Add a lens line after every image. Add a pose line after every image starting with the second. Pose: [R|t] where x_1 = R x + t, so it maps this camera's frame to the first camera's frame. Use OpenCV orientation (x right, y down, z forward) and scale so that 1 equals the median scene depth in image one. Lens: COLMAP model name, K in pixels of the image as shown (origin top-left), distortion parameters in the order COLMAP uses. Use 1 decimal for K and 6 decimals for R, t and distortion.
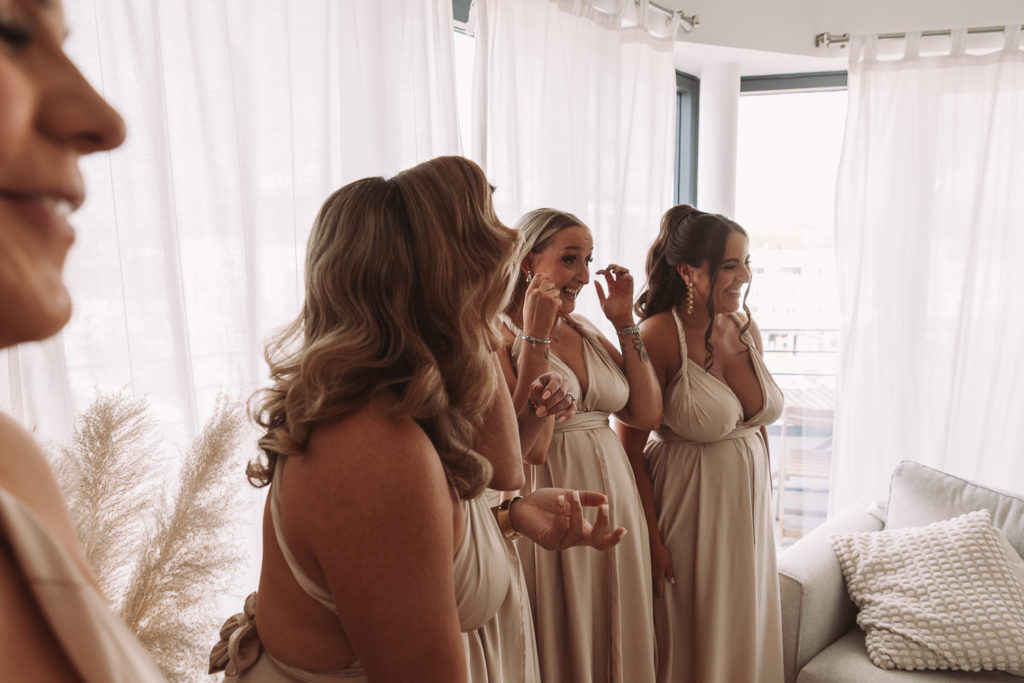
lens RADIAL K [[692.3, 0, 506.0], [0, 692.3, 349.4], [0, 0, 1]] dist [0.034452, -0.011280]
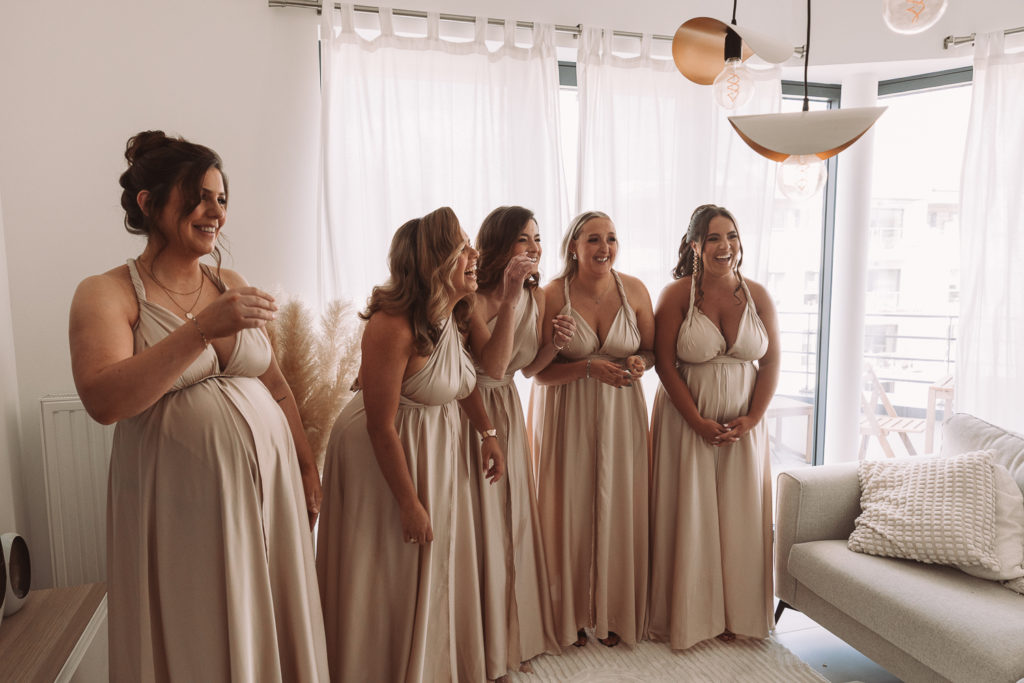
lens RADIAL K [[692.3, 0, 518.5], [0, 692.3, 347.5], [0, 0, 1]] dist [0.034452, -0.011280]
pose [[0.883538, 0.046820, -0.466013, 0.511908], [-0.048533, 0.998787, 0.008330, 0.086503], [0.465838, 0.015257, 0.884739, -0.390230]]
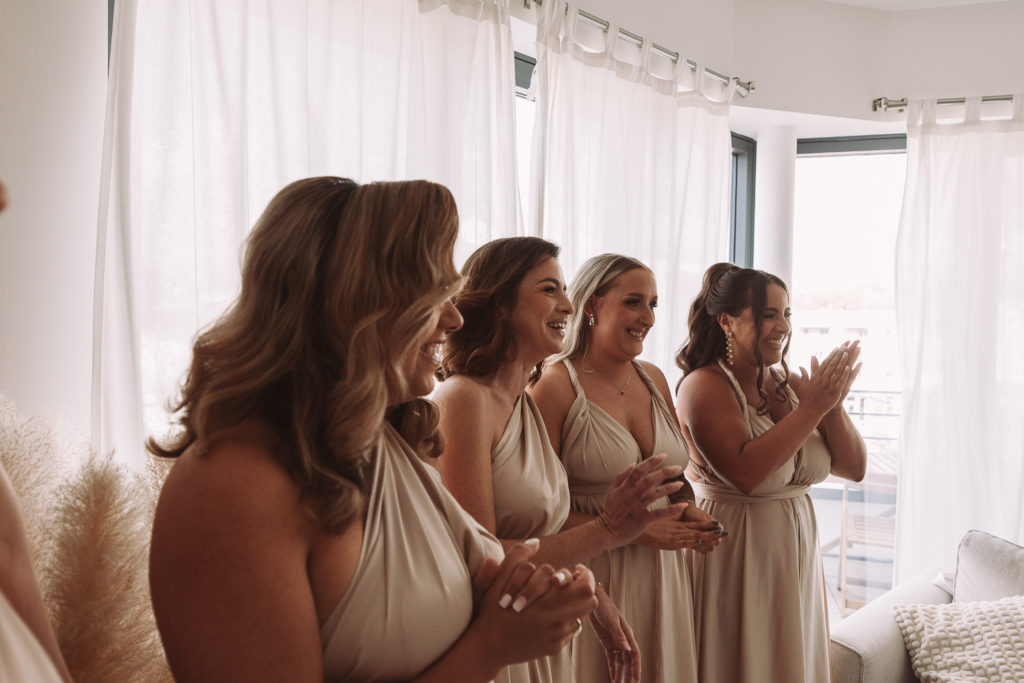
lens RADIAL K [[692.3, 0, 515.8], [0, 692.3, 348.4], [0, 0, 1]] dist [0.034452, -0.011280]
pose [[0.997338, 0.025530, -0.068296, 0.006858], [-0.030873, 0.996447, -0.078361, 0.006599], [0.066052, 0.080261, 0.994583, -0.017008]]
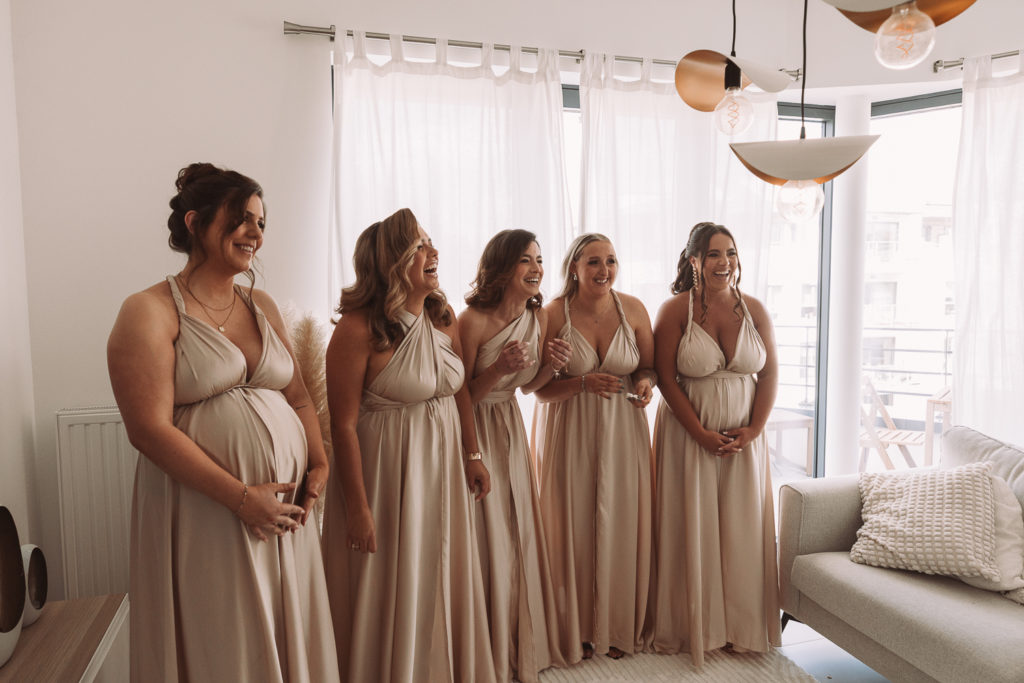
lens RADIAL K [[692.3, 0, 517.7], [0, 692.3, 335.8], [0, 0, 1]] dist [0.034452, -0.011280]
pose [[0.884390, 0.029561, -0.465811, 0.512010], [-0.047620, 0.998499, -0.027046, 0.084895], [0.464313, 0.046101, 0.884471, -0.420921]]
